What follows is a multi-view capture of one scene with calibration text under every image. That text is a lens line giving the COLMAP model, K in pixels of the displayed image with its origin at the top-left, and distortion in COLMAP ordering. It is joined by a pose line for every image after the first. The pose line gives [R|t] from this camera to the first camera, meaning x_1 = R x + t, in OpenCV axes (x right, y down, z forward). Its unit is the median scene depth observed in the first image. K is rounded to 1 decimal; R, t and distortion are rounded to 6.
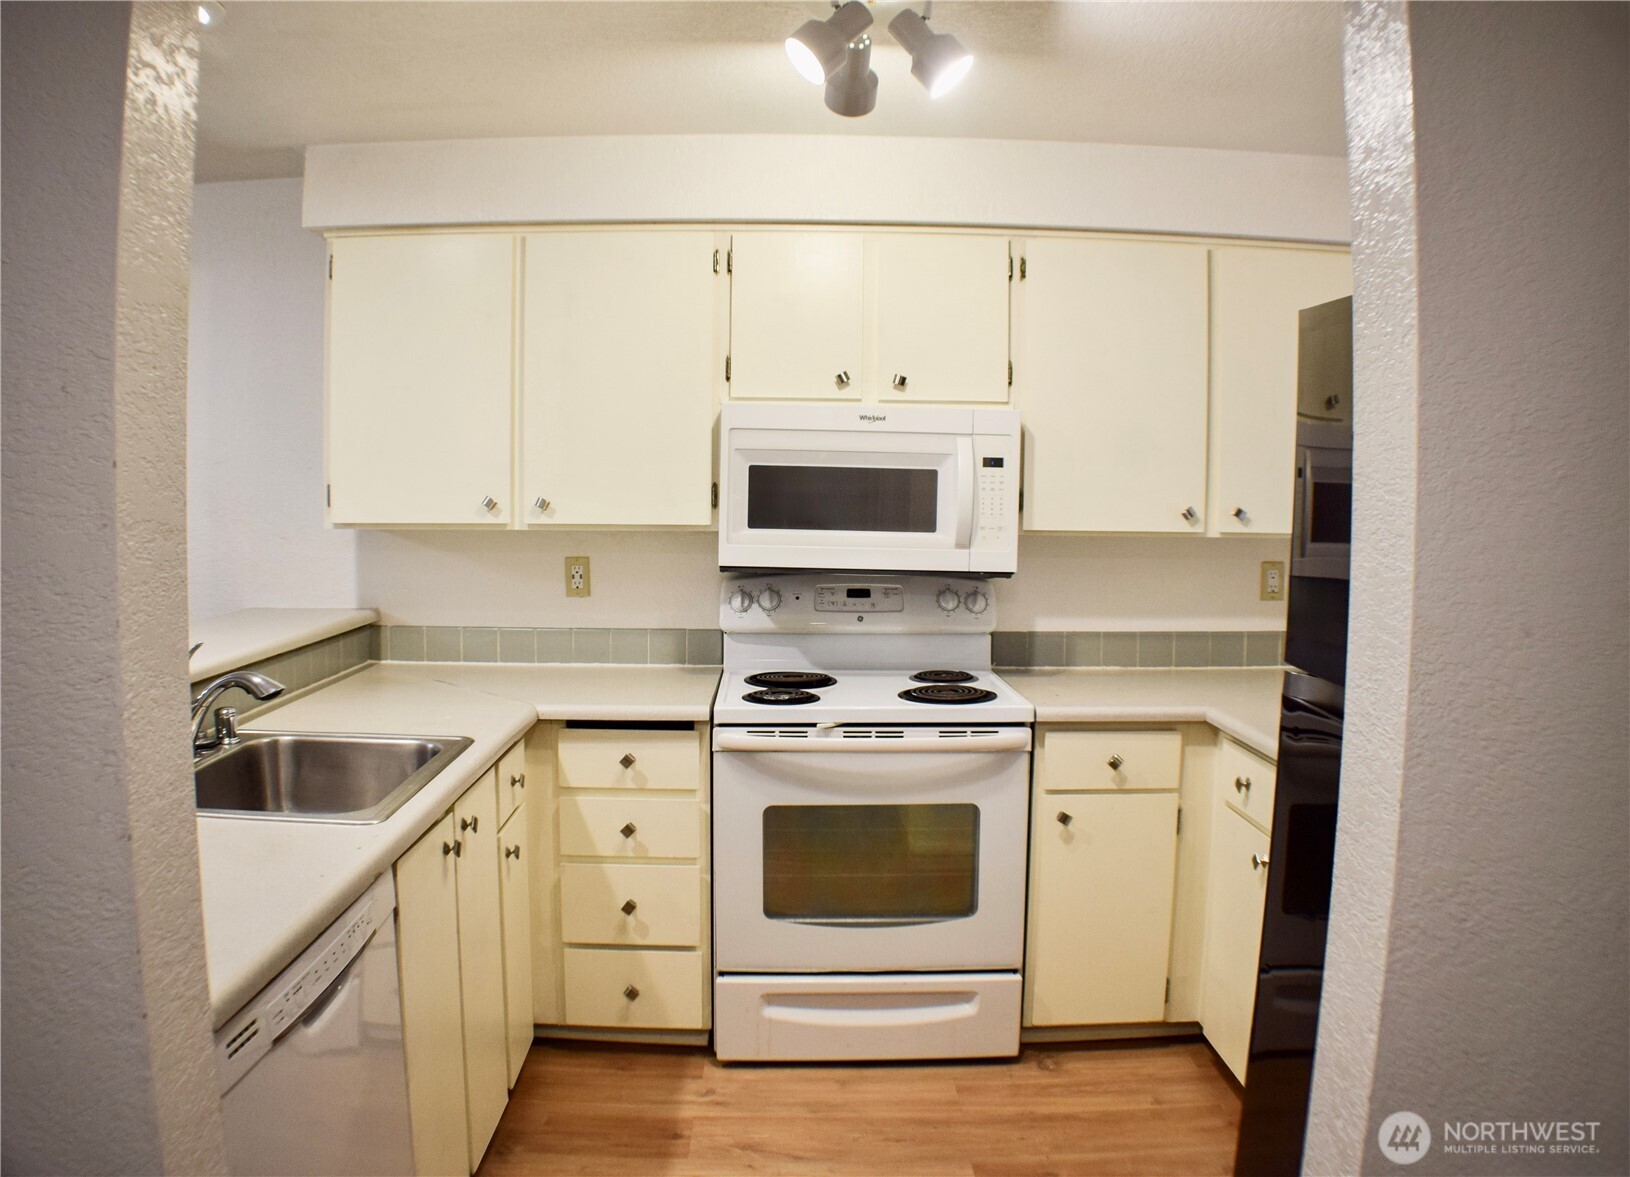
lens RADIAL K [[1205.9, 0, 814.7], [0, 1205.9, 568.7], [0, 0, 1]] dist [-0.216225, 0.074384]
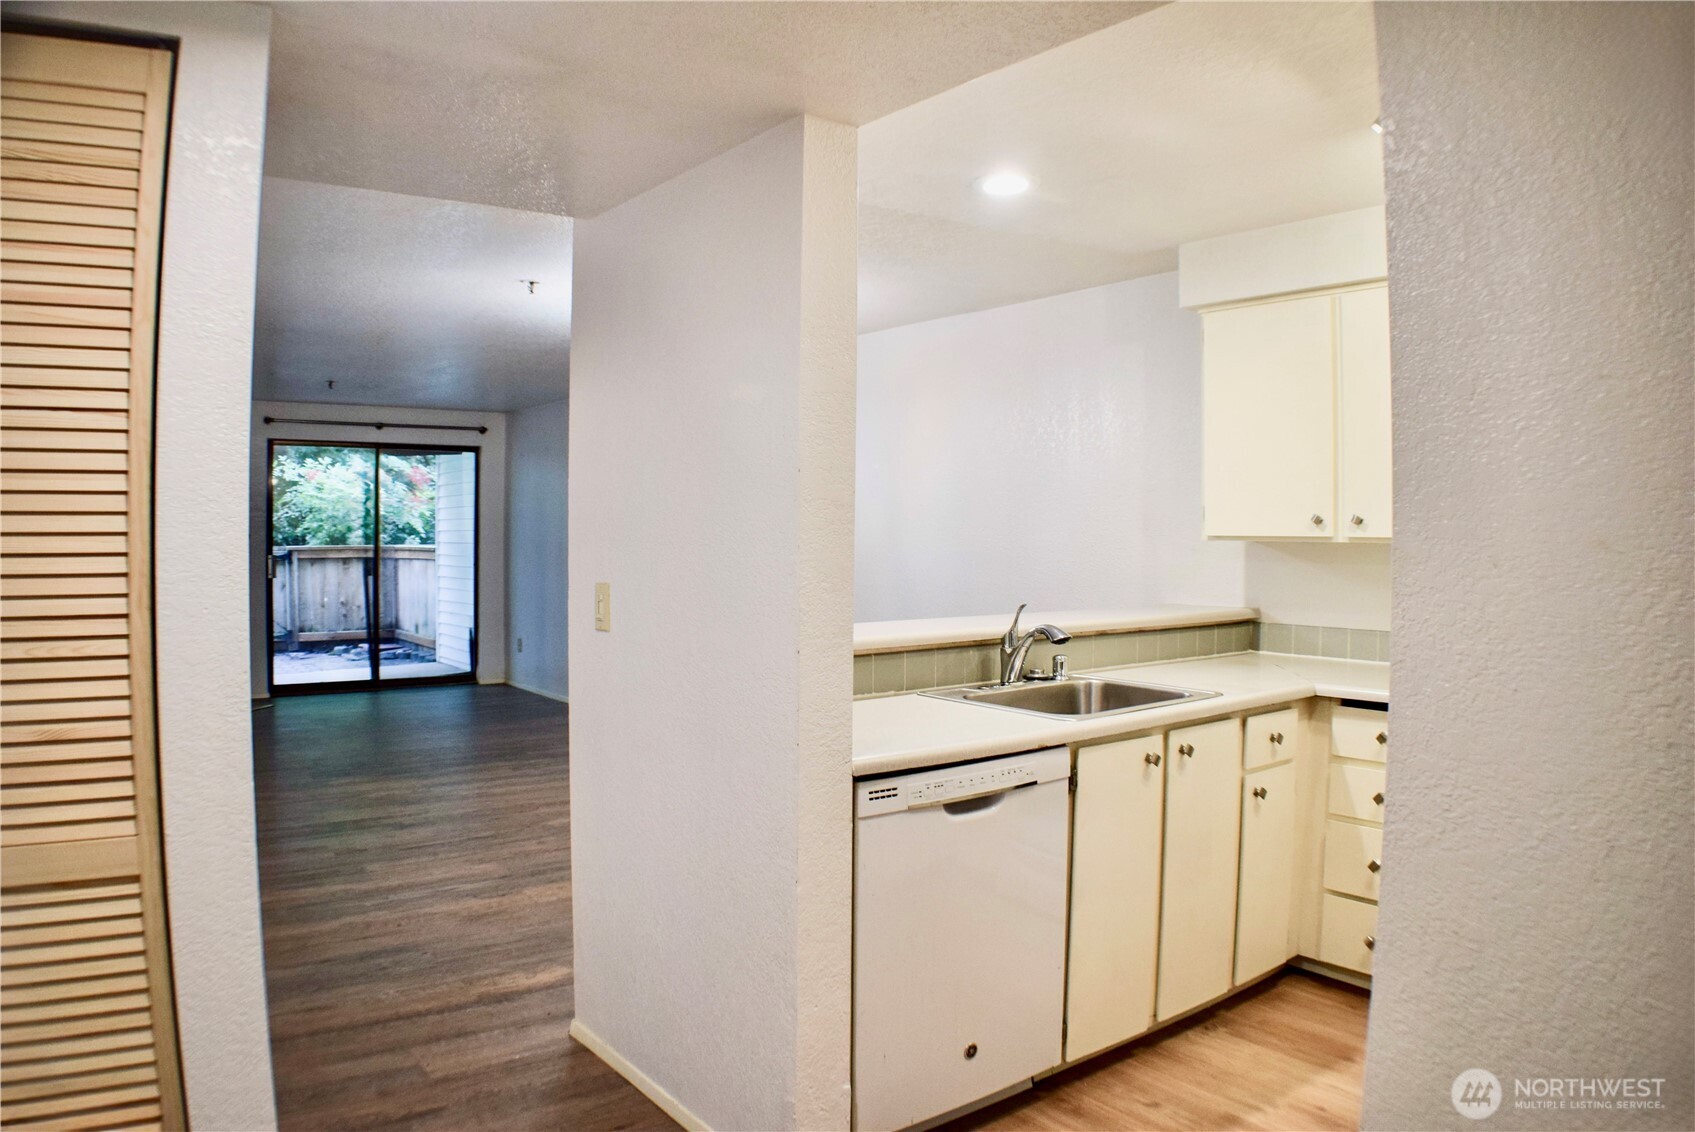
lens RADIAL K [[1194.7, 0, 847.5], [0, 1194.7, 566.0], [0, 0, 1]] dist [-0.182023, 0.001613]
pose [[0.589011, 0.016495, -0.807956, 0.431944], [-0.053298, 0.998408, -0.018472, 0.042474], [0.806365, 0.053943, 0.588953, -0.083823]]
